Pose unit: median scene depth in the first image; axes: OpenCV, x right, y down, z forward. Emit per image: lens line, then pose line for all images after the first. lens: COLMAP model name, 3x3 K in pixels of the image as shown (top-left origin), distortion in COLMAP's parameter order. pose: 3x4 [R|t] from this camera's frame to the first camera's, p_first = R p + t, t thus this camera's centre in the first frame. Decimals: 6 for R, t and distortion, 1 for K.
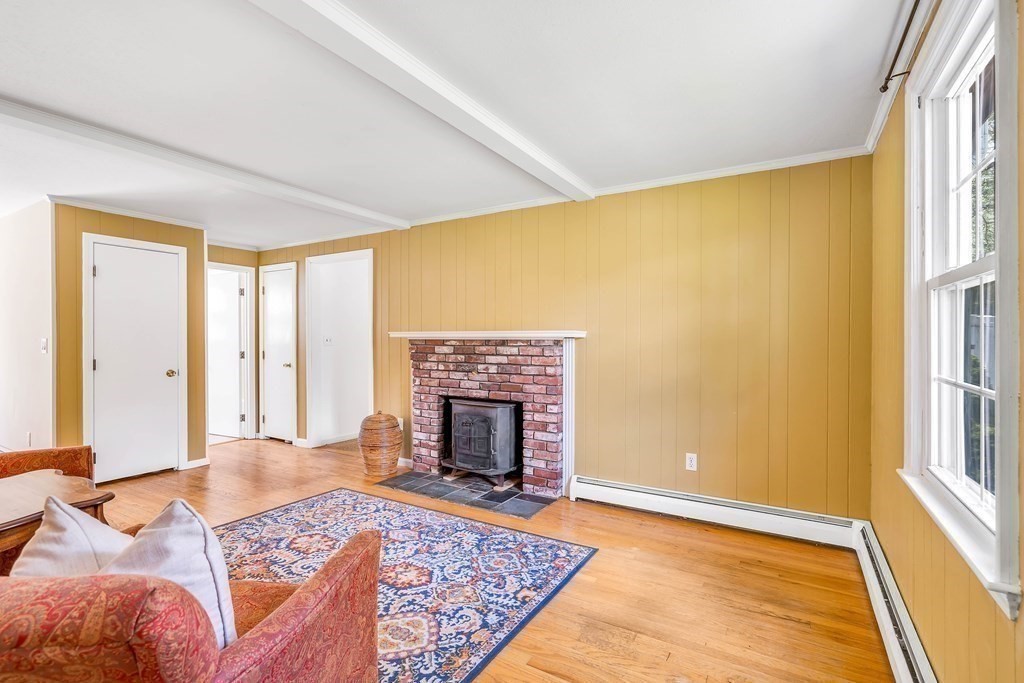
lens RADIAL K [[477.8, 0, 514.4], [0, 477.8, 333.8], [0, 0, 1]] dist [-0.003157, 0.000433]
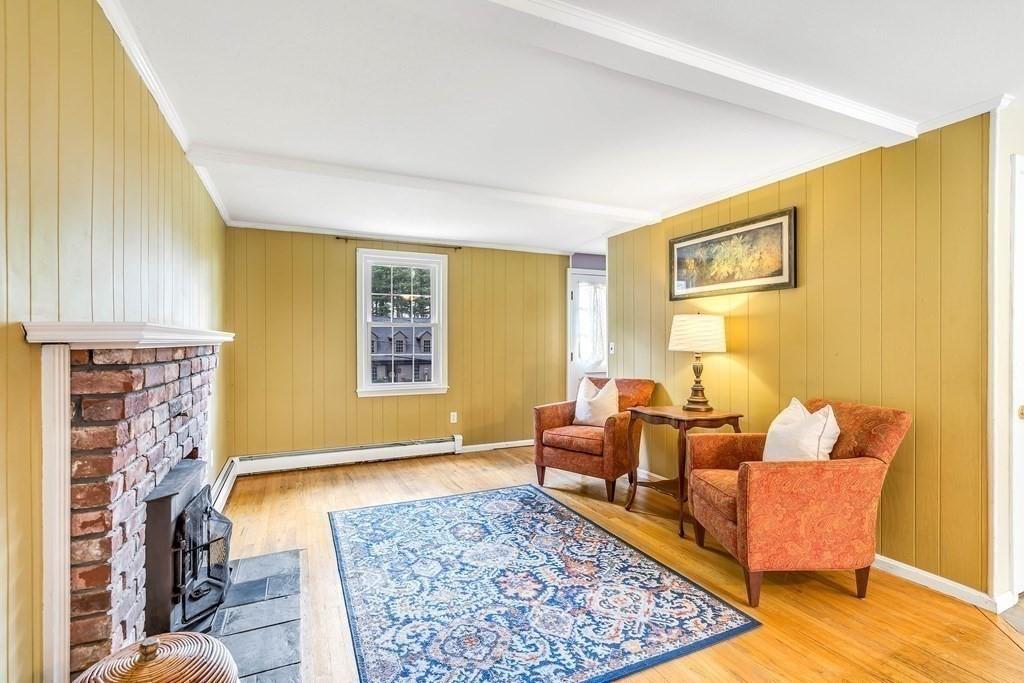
lens RADIAL K [[470.4, 0, 510.8], [0, 470.4, 344.1], [0, 0, 1]] dist [-0.002078, 0.000254]
pose [[-0.822273, -0.002764, 0.569086, -0.668364], [-0.002433, 0.999996, 0.001341, 0.009126], [-0.569087, -0.000282, -0.822277, 1.279881]]
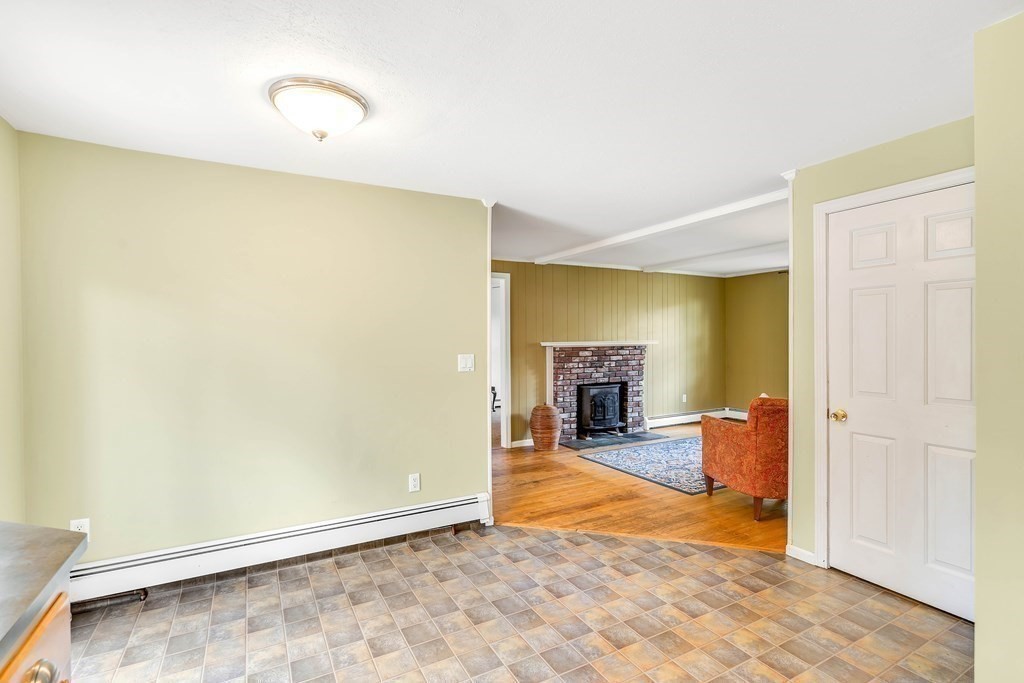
lens RADIAL K [[482.2, 0, 517.3], [0, 482.2, 345.6], [0, 0, 1]] dist [-0.002172, 0.000051]
pose [[0.497155, -0.018329, 0.867468, -1.716073], [0.003230, 0.999809, 0.019274, -0.023658], [-0.867656, -0.006780, 0.497119, 0.480000]]
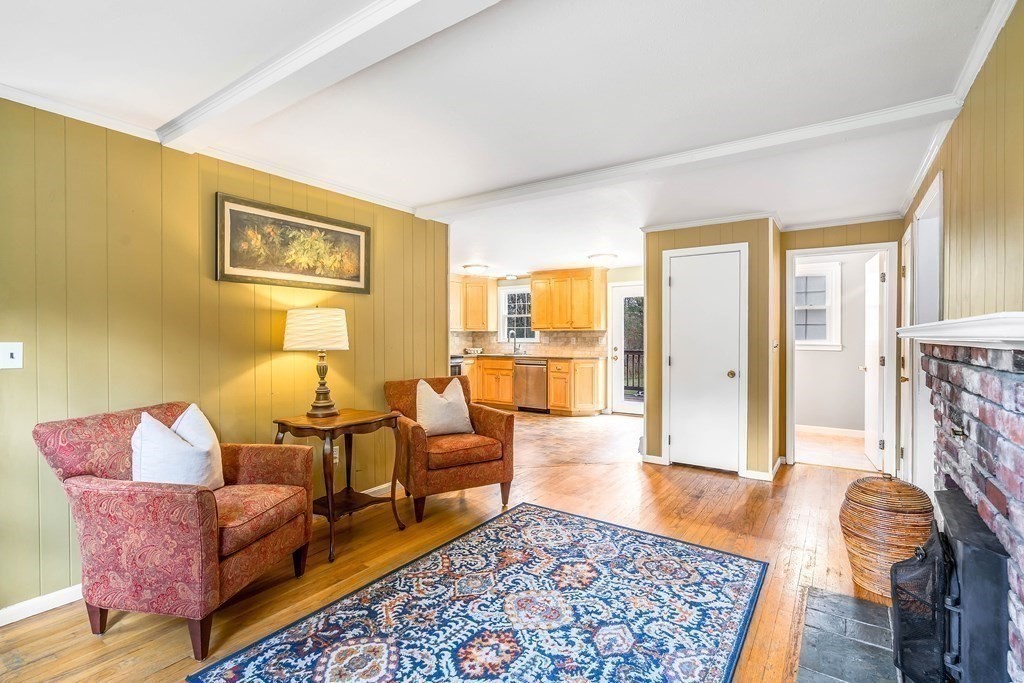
lens RADIAL K [[479.4, 0, 508.7], [0, 479.4, 343.7], [0, 0, 1]] dist [-0.002090, 0.000173]
pose [[-0.072489, 0.014071, -0.997270, 0.340353], [0.006526, 0.999886, 0.013633, 0.003615], [0.997348, -0.005520, -0.072572, 0.715272]]
